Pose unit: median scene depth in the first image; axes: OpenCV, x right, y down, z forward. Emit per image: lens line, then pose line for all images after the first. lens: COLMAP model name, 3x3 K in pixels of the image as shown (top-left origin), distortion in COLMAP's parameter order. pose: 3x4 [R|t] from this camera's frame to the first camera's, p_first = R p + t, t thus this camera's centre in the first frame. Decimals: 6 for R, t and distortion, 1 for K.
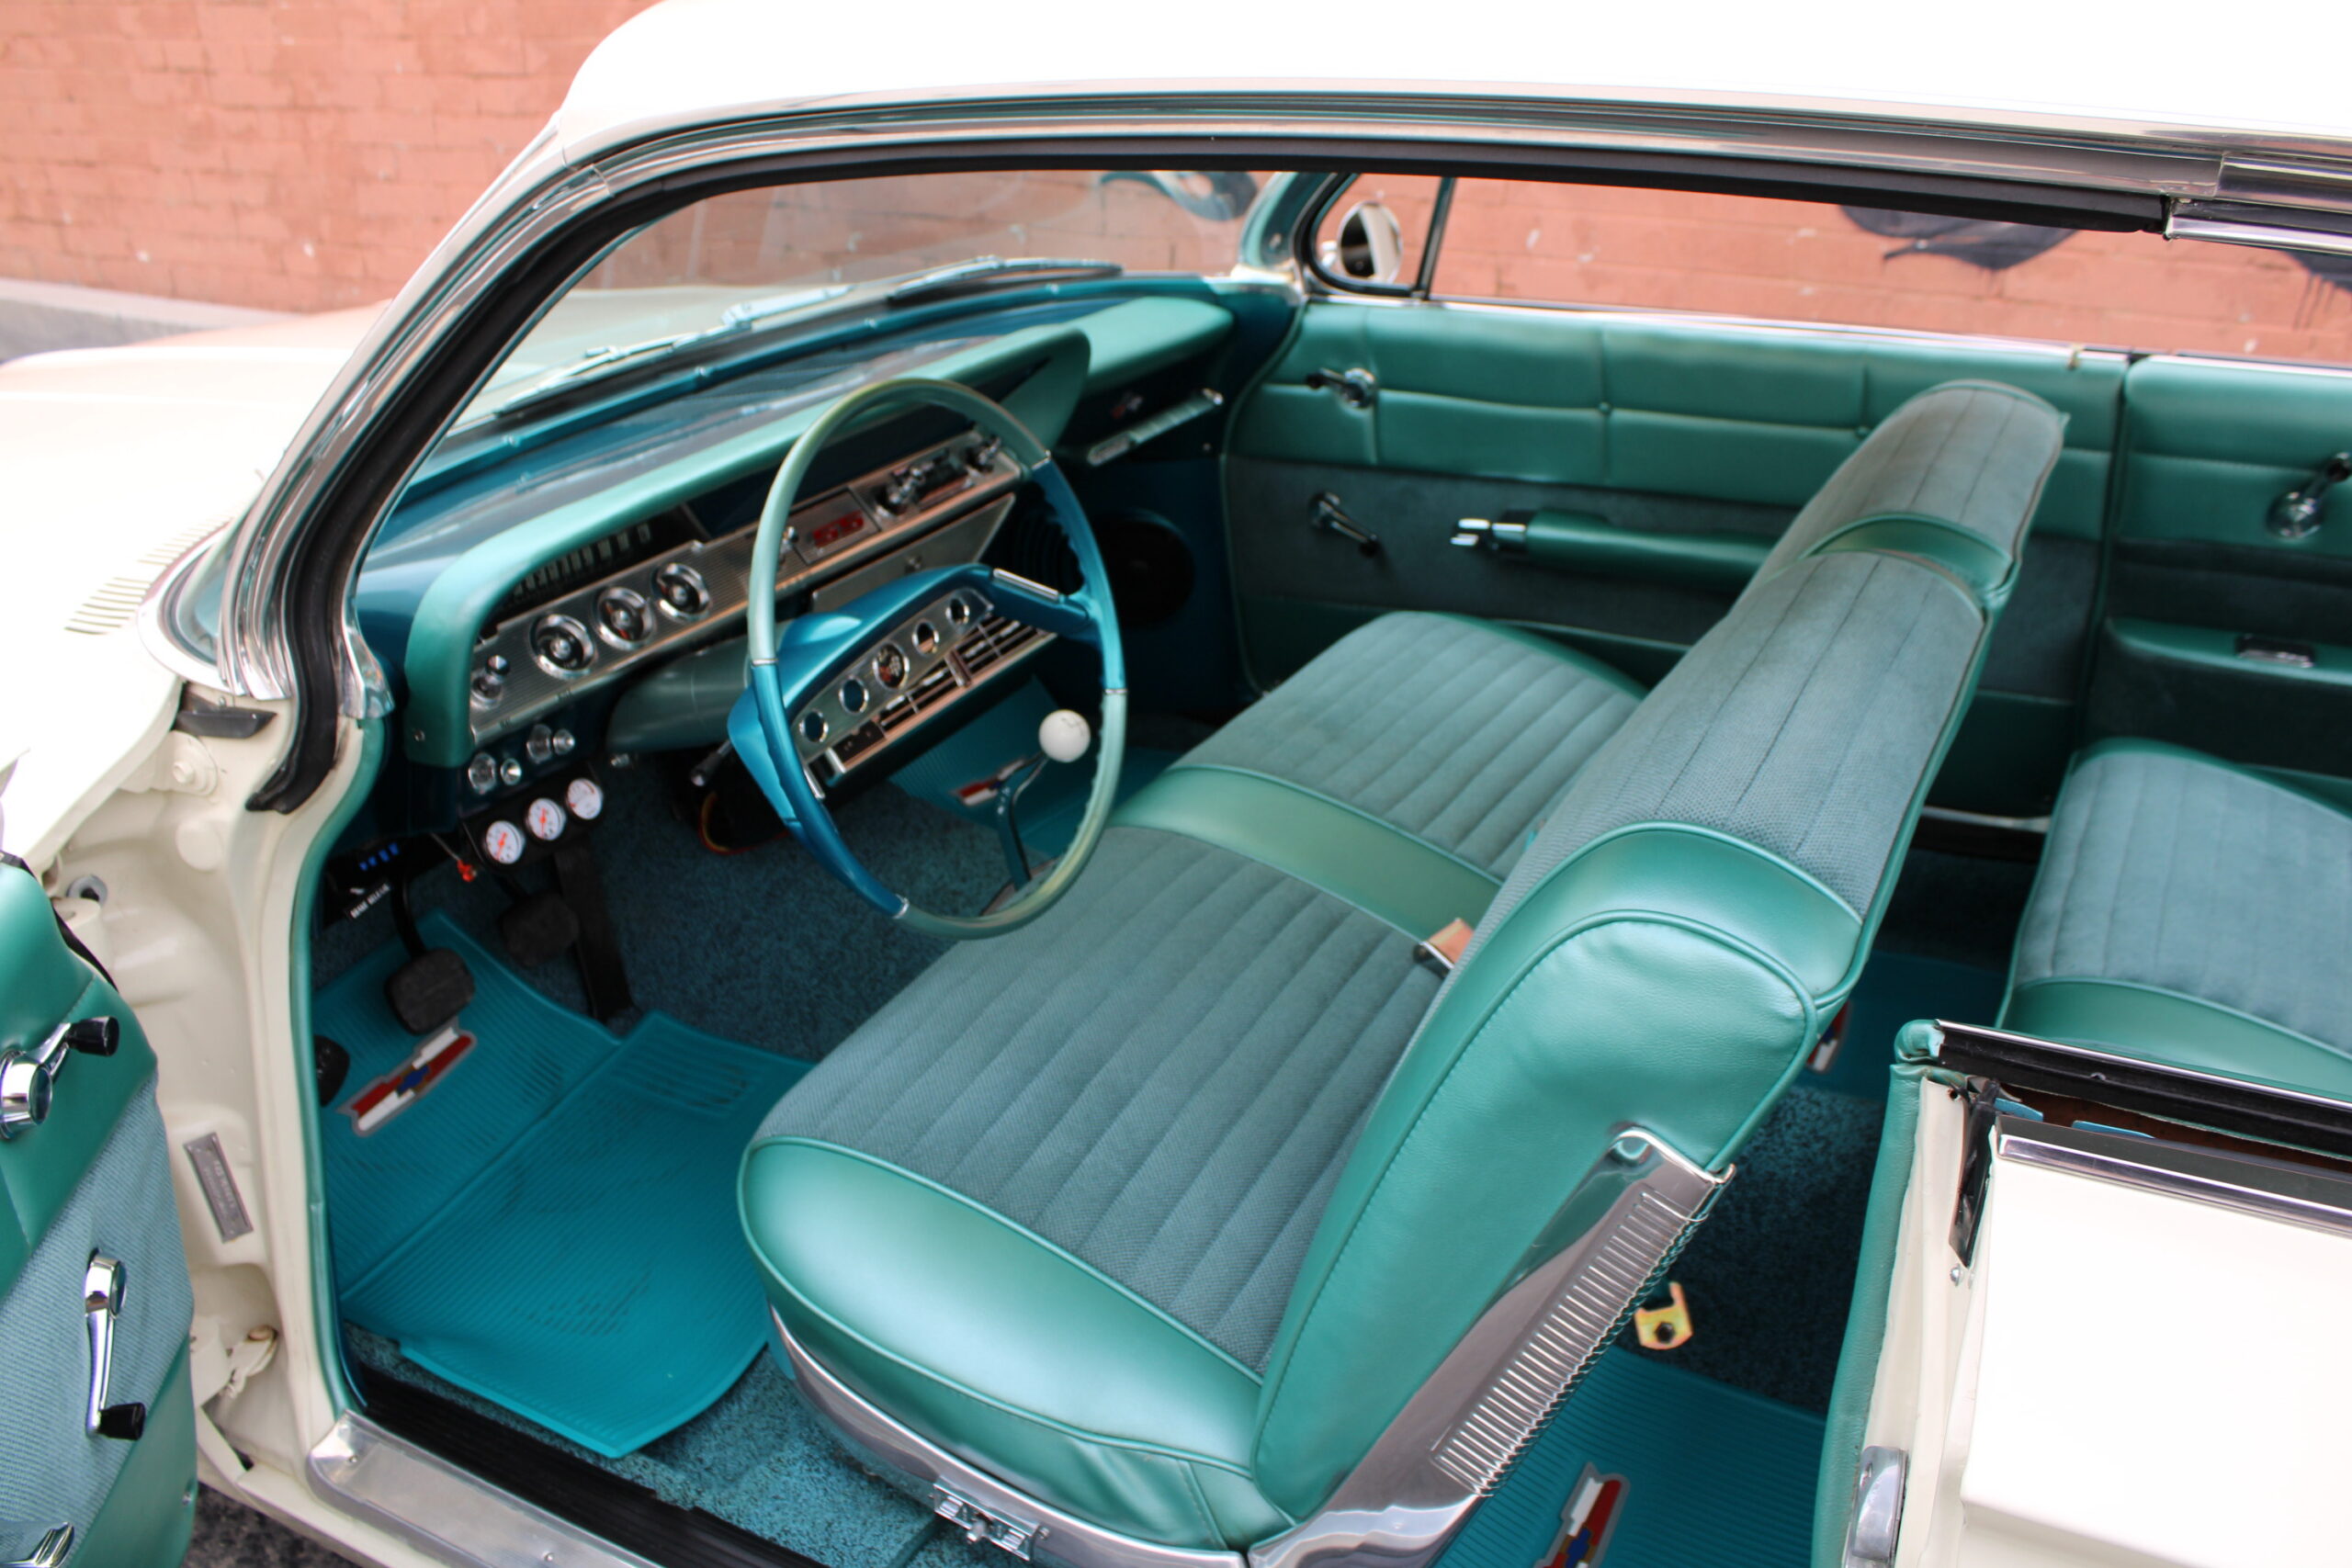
lens RADIAL K [[1955.3, 0, 1159.1], [0, 1955.3, 796.7], [0, 0, 1]] dist [-0.161396, 0.141304]
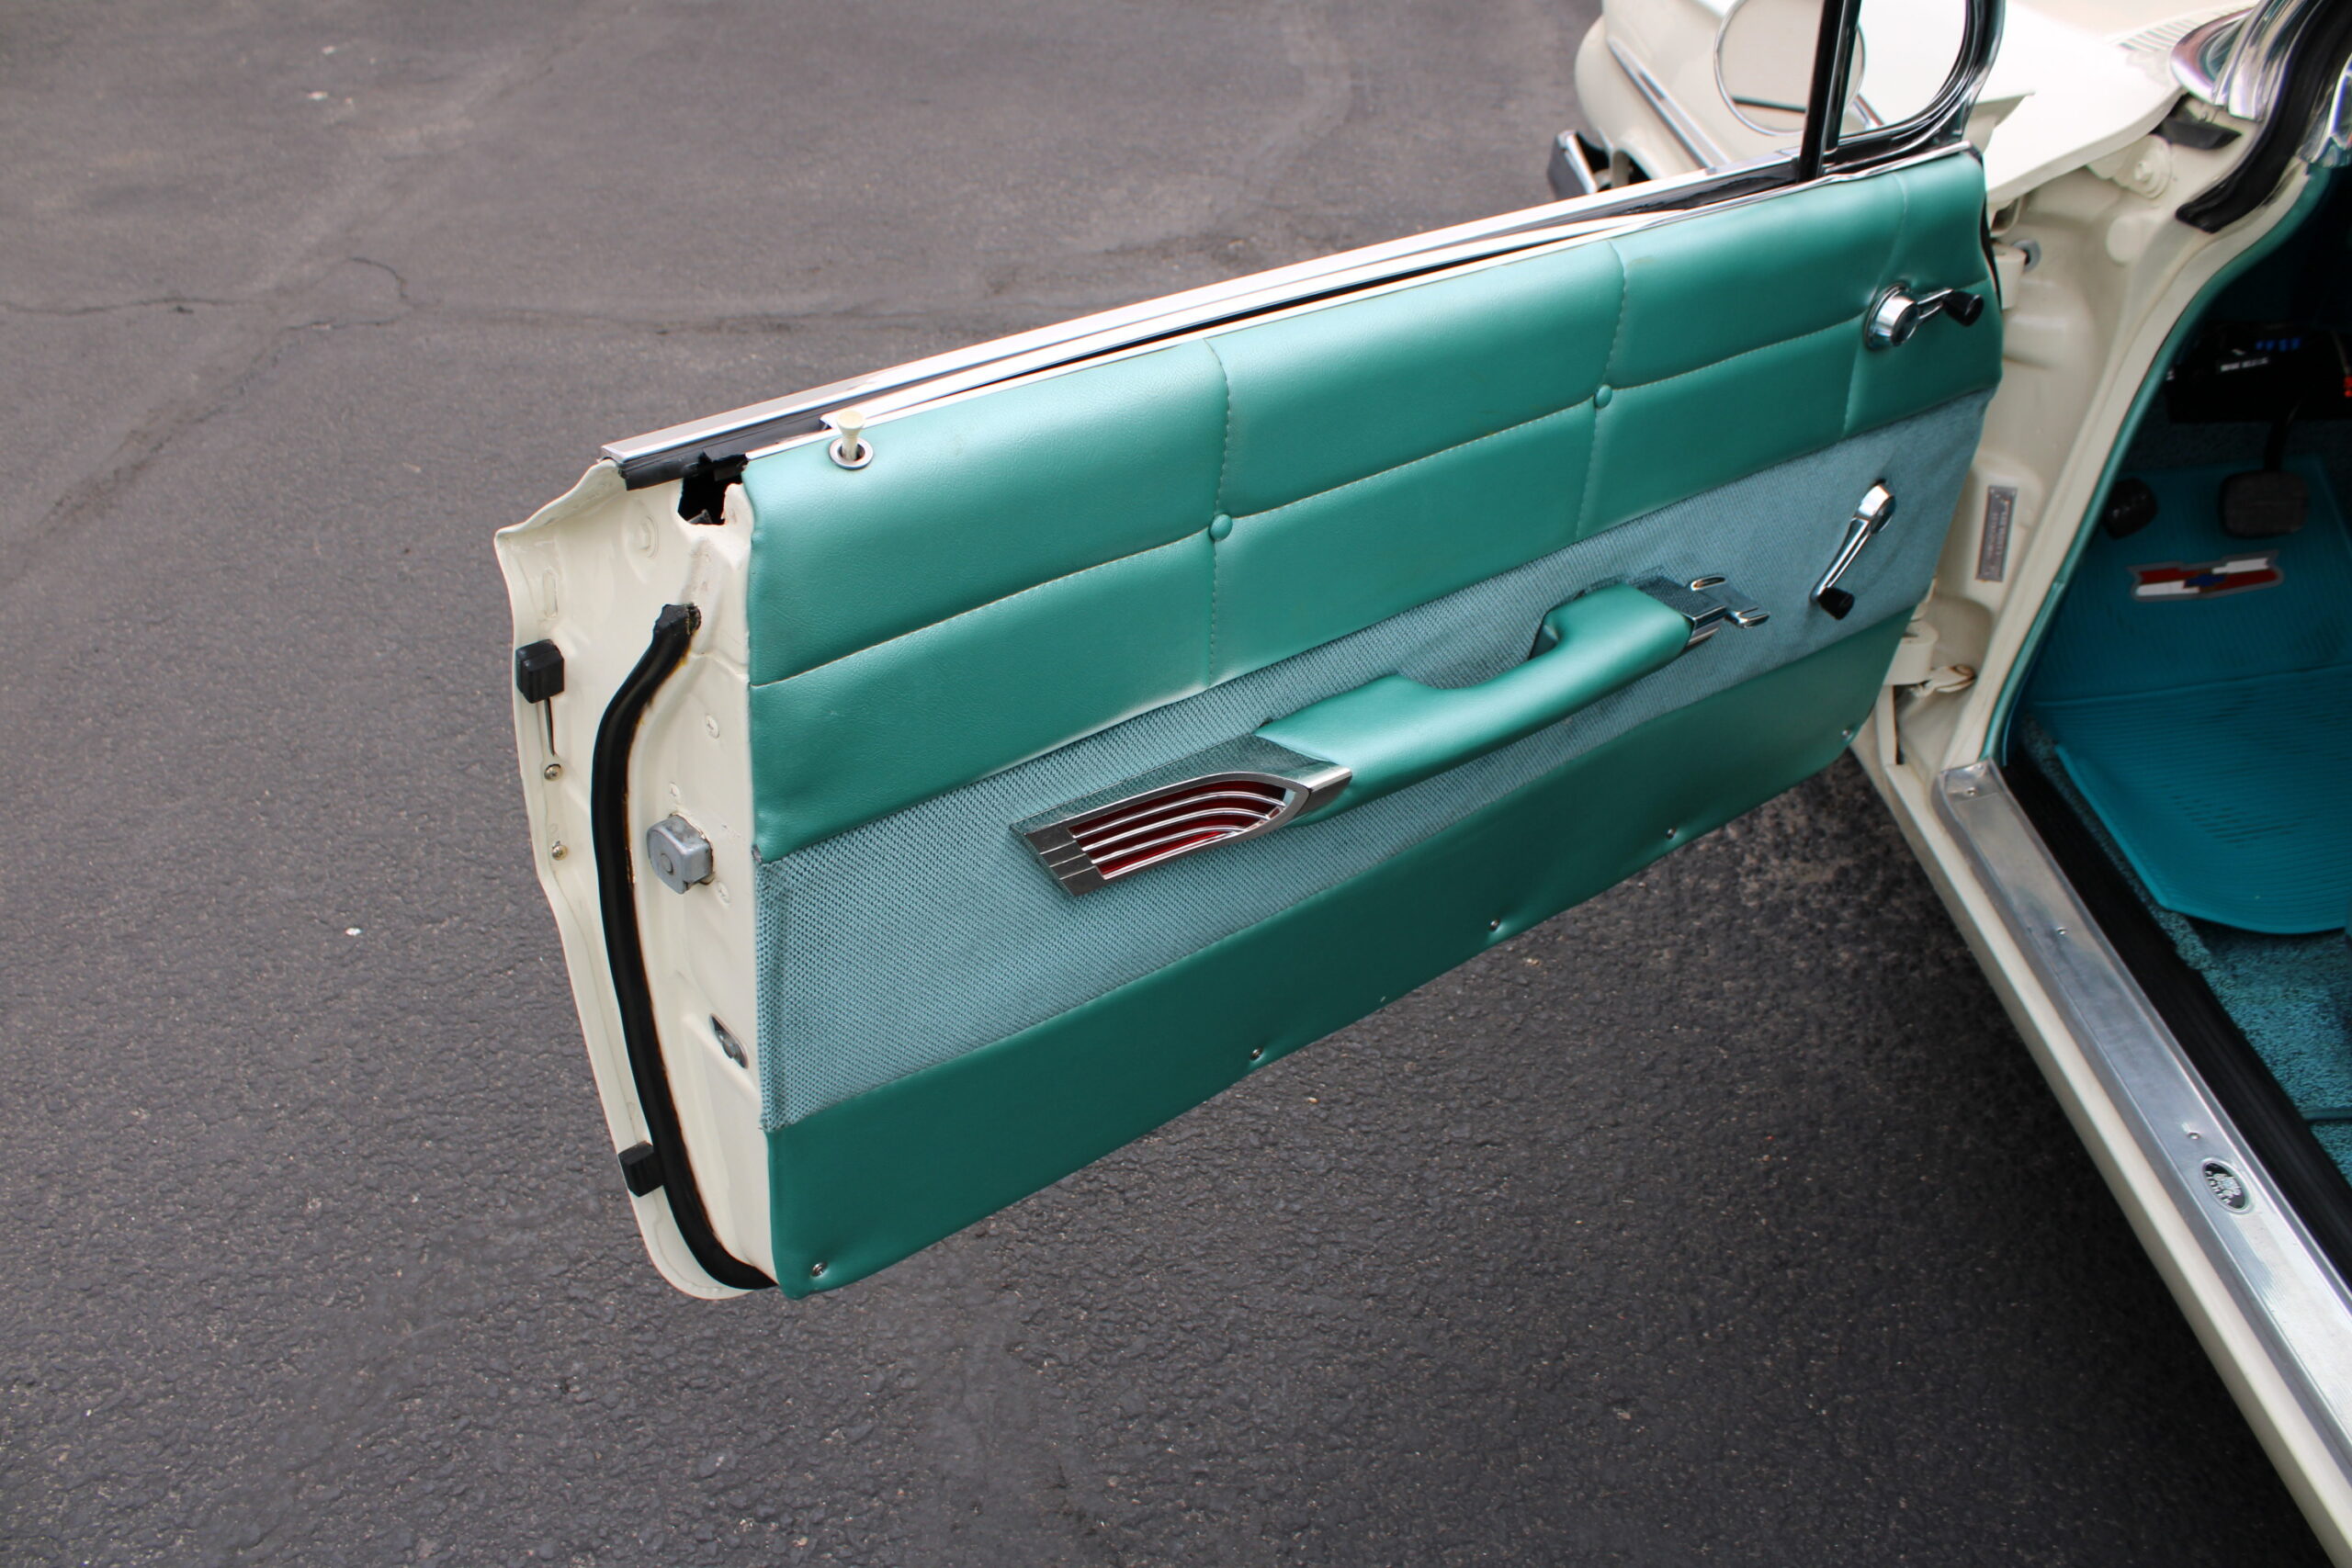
lens RADIAL K [[1981.1, 0, 1148.9], [0, 1981.1, 786.5], [0, 0, 1]] dist [-0.164550, 0.149117]
pose [[0.492703, 0.493272, -0.716887, 0.145725], [-0.357798, 0.865796, 0.349825, 0.090246], [0.793237, 0.084141, 0.603072, -0.106025]]
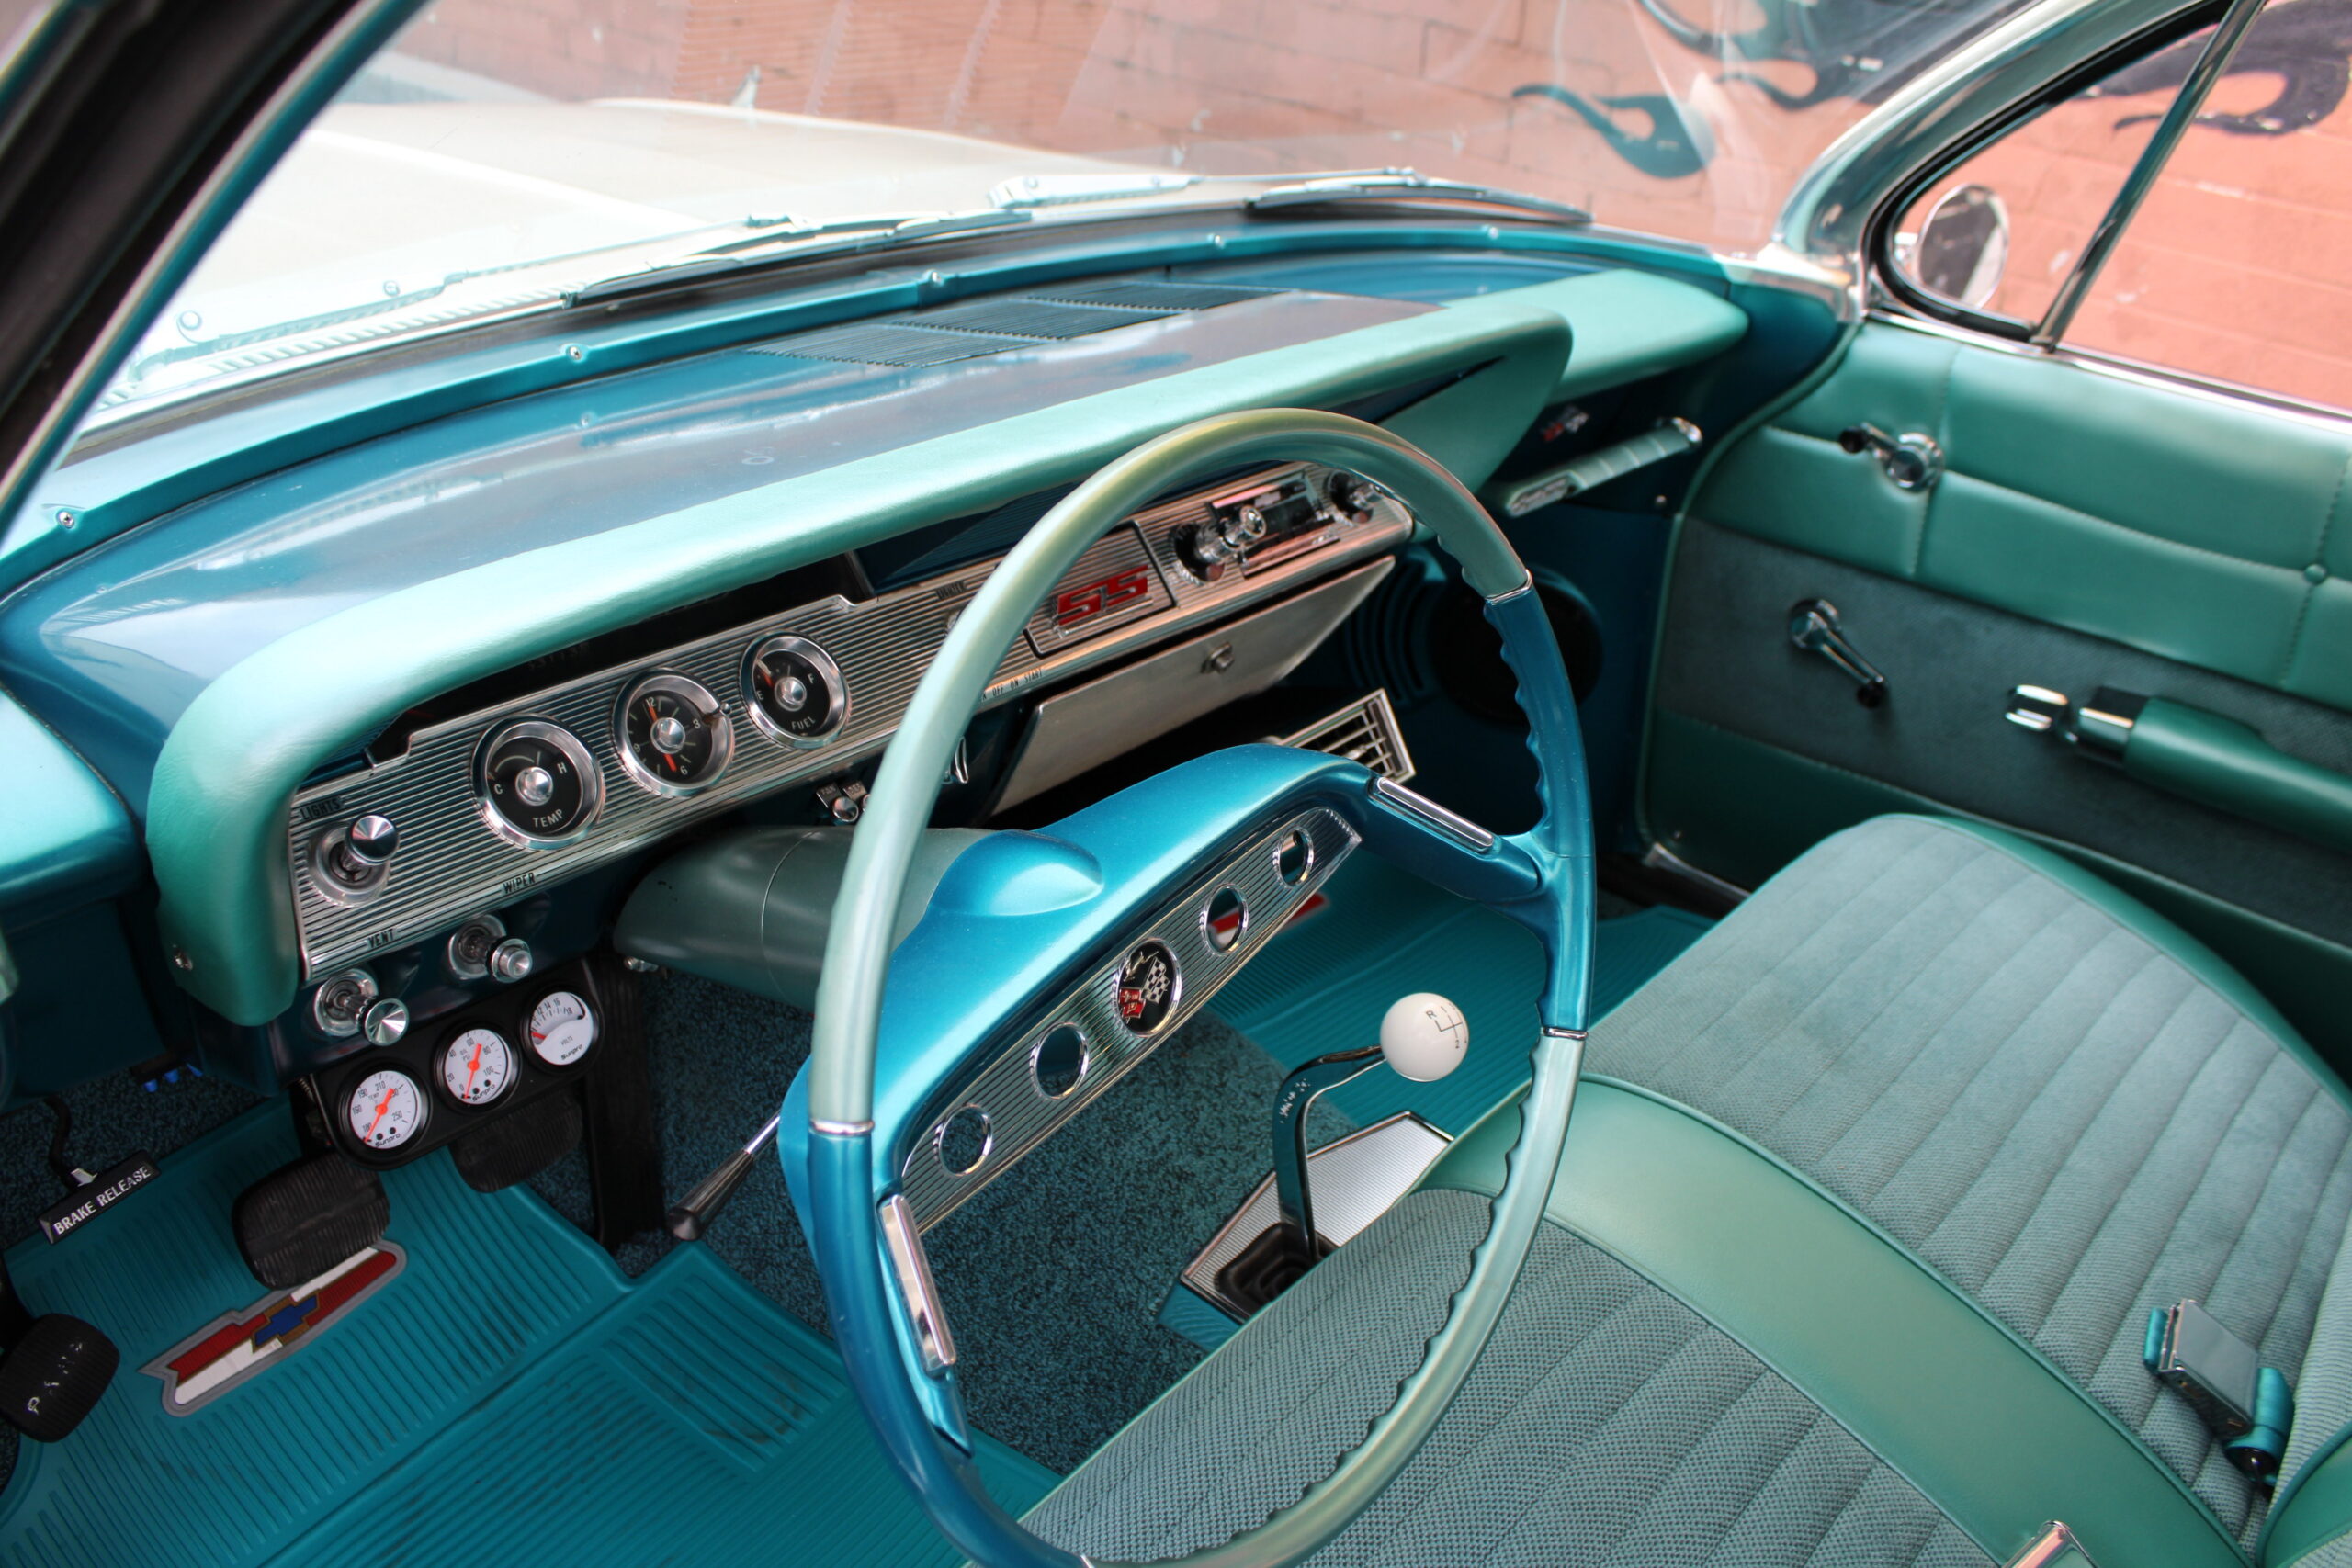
lens RADIAL K [[1955.3, 0, 1159.1], [0, 1955.3, 796.7], [0, 0, 1]] dist [-0.161396, 0.141304]
pose [[0.974973, 0.193718, -0.109094, -0.076336], [-0.188519, 0.980460, 0.056203, -0.118556], [0.117850, -0.034230, 0.992441, 0.437167]]
